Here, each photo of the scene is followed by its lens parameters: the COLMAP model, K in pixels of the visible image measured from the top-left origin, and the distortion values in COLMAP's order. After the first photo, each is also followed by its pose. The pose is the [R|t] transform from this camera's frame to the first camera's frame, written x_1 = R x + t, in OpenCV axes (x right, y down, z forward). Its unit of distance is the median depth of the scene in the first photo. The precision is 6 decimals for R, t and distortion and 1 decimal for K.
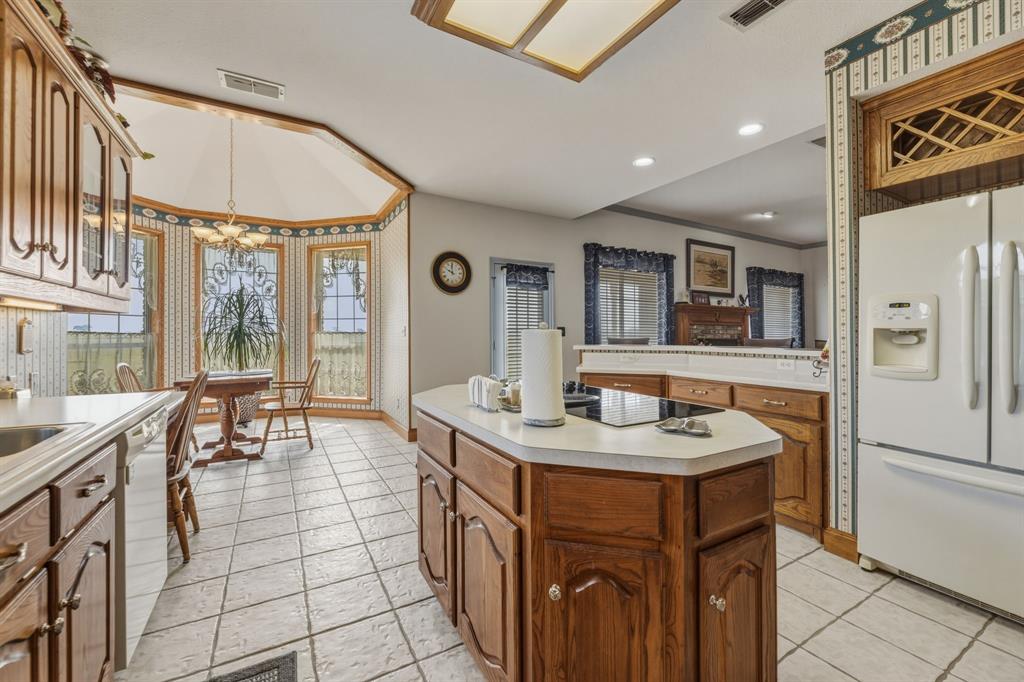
lens RADIAL K [[414.3, 0, 508.6], [0, 414.3, 334.1], [0, 0, 1]] dist [-0.006587, -0.000012]
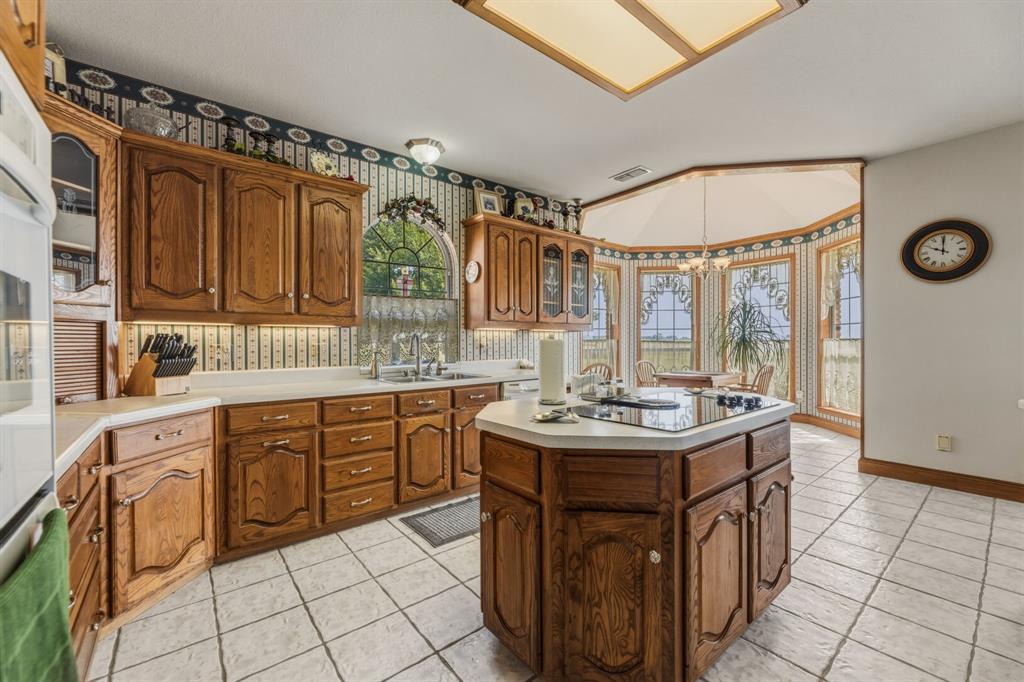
lens RADIAL K [[414.3, 0, 501.5], [0, 414.3, 343.4], [0, 0, 1]] dist [-0.006587, -0.000012]
pose [[0.150600, -0.000588, -0.988595, 0.355644], [0.001926, 0.999998, -0.000301, 0.003522], [0.988593, -0.001859, 0.150601, 0.139879]]
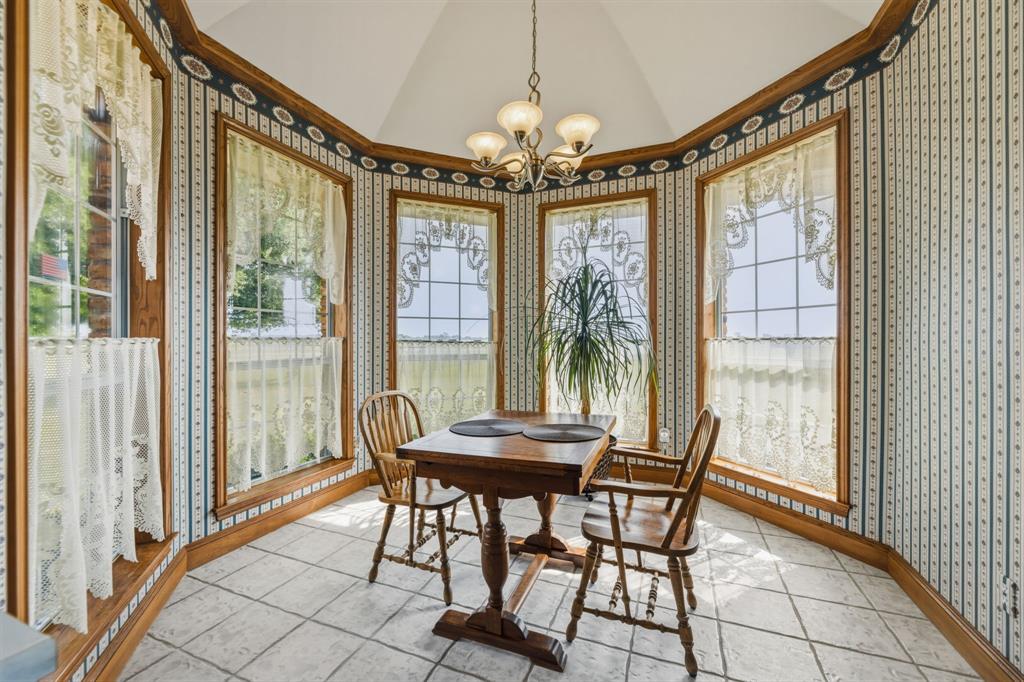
lens RADIAL K [[414.3, 0, 505.0], [0, 414.3, 345.8], [0, 0, 1]] dist [-0.006587, -0.000012]
pose [[0.614426, 0.003330, -0.788968, -0.219790], [0.002689, 0.999976, 0.006314, 0.000771], [0.788970, -0.006001, 0.614402, 0.484570]]
